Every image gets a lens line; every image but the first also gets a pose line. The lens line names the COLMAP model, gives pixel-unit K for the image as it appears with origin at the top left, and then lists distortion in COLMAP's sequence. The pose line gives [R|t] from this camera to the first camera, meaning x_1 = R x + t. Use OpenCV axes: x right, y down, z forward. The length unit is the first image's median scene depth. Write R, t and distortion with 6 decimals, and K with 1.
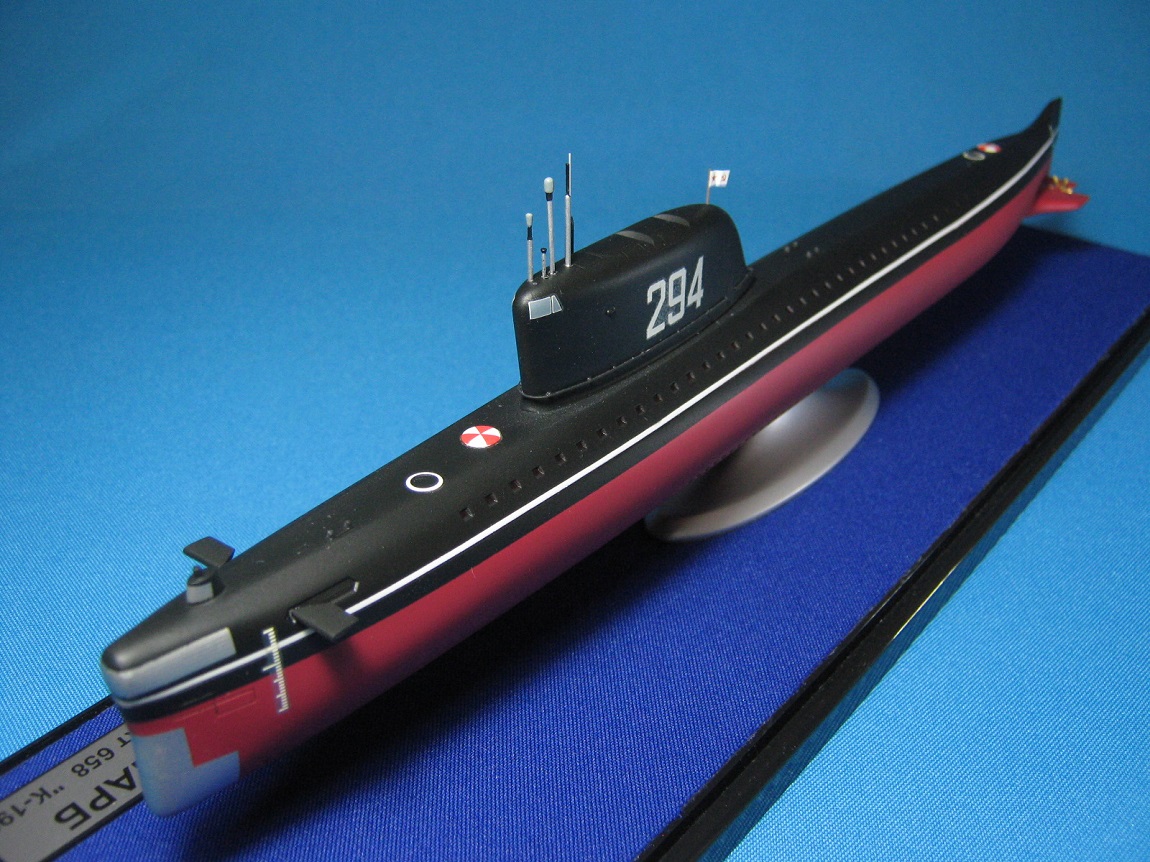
lens RADIAL K [[1245.9, 0, 575.0], [0, 1245.9, 431.0], [0, 0, 1]] dist [-0.095936, 0.005286]
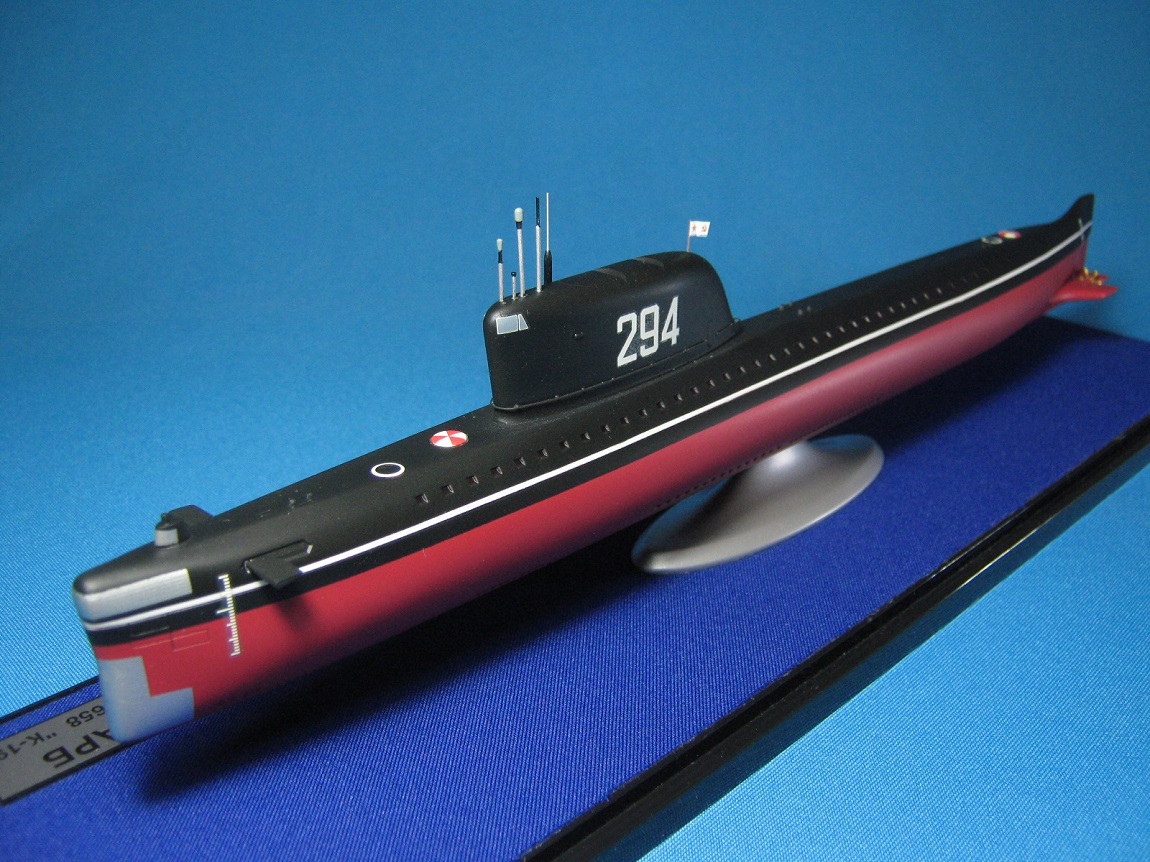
lens RADIAL K [[1245.9, 0, 575.0], [0, 1245.9, 431.0], [0, 0, 1]] dist [-0.095936, 0.005286]
pose [[0.993795, 0.041511, -0.103187, 0.149346], [-0.052274, 0.993213, -0.103898, 0.106788], [0.098174, 0.108647, 0.989221, -0.080925]]
